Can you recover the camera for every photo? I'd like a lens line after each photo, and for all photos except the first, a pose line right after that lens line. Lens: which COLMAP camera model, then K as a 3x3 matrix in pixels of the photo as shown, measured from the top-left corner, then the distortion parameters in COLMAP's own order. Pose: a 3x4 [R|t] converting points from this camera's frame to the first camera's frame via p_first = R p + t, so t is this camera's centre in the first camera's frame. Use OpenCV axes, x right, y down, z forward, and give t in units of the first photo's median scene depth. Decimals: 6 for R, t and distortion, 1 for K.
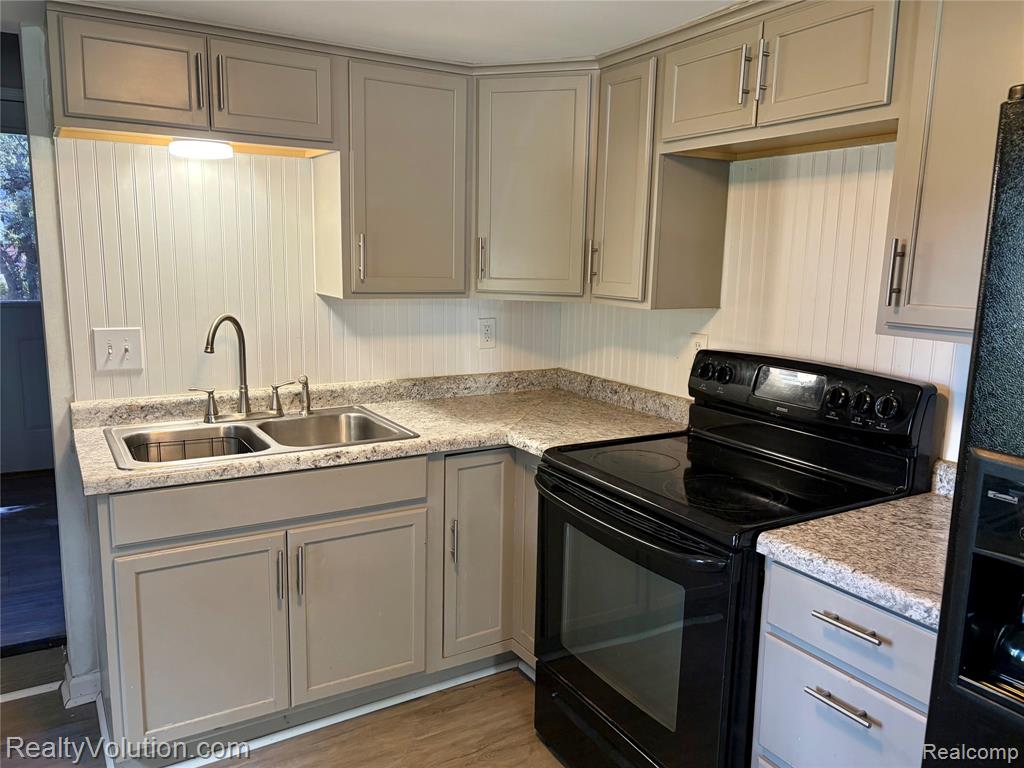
lens RADIAL K [[770.9, 0, 512.0], [0, 770.9, 384.0], [0, 0, 1]] dist [0.034130, -0.006279]
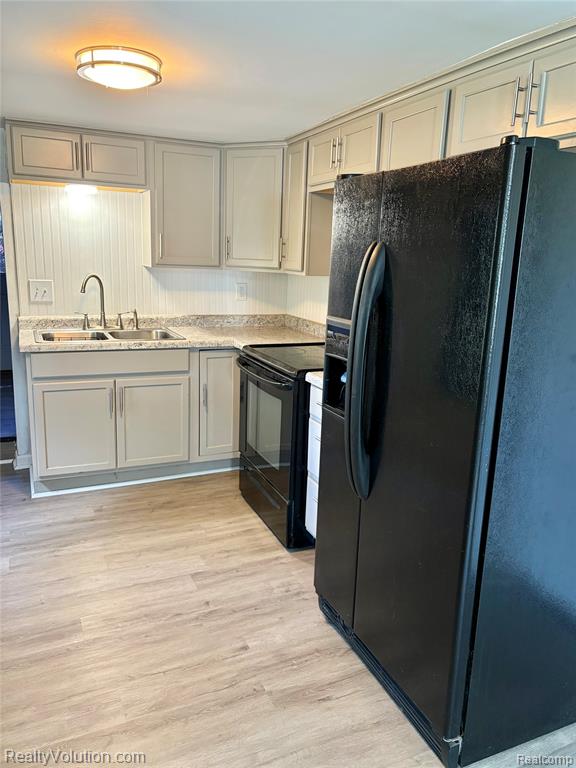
lens RADIAL K [[588.5, 0, 288.0], [0, 588.5, 384.0], [0, 0, 1]] dist [0.087613, -0.128274]
pose [[0.991844, 0.040533, -0.120841, 0.312229], [-0.035037, 0.998268, 0.047262, 0.098792], [0.122547, -0.042643, 0.991546, -0.440092]]
